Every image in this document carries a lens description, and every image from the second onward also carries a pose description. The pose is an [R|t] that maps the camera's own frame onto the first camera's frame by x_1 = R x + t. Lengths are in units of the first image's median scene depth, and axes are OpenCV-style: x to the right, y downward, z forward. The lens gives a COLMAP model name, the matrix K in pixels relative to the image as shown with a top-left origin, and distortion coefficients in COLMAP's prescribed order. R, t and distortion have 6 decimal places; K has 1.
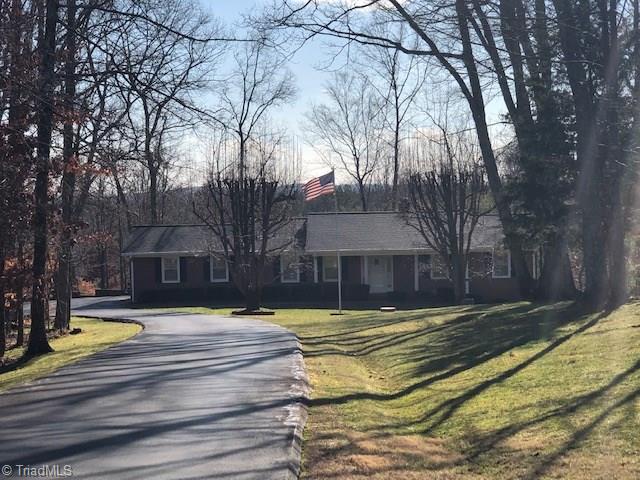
lens RADIAL K [[1325.3, 0, 320.0], [0, 1325.3, 240.0], [0, 0, 1]] dist [0.016460, 0.021783]
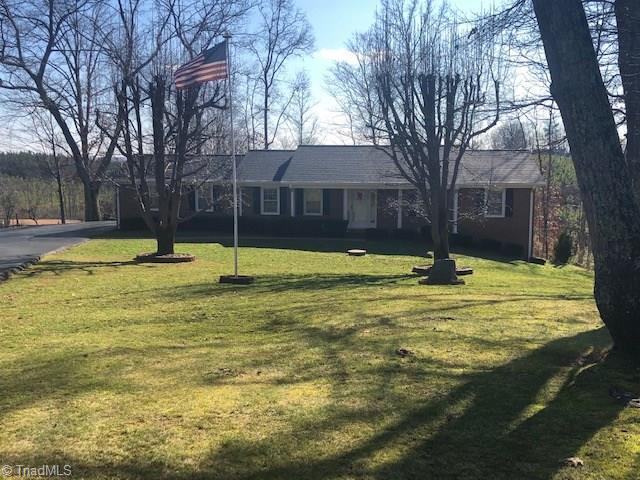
lens RADIAL K [[683.4, 0, 320.0], [0, 683.4, 240.0], [0, 0, 1]] dist [0.075358, 0.000985]
pose [[0.994216, 0.032357, -0.102413, 0.065939], [-0.024007, 0.996365, 0.081738, 0.008689], [0.104685, -0.078806, 0.991378, 0.518632]]
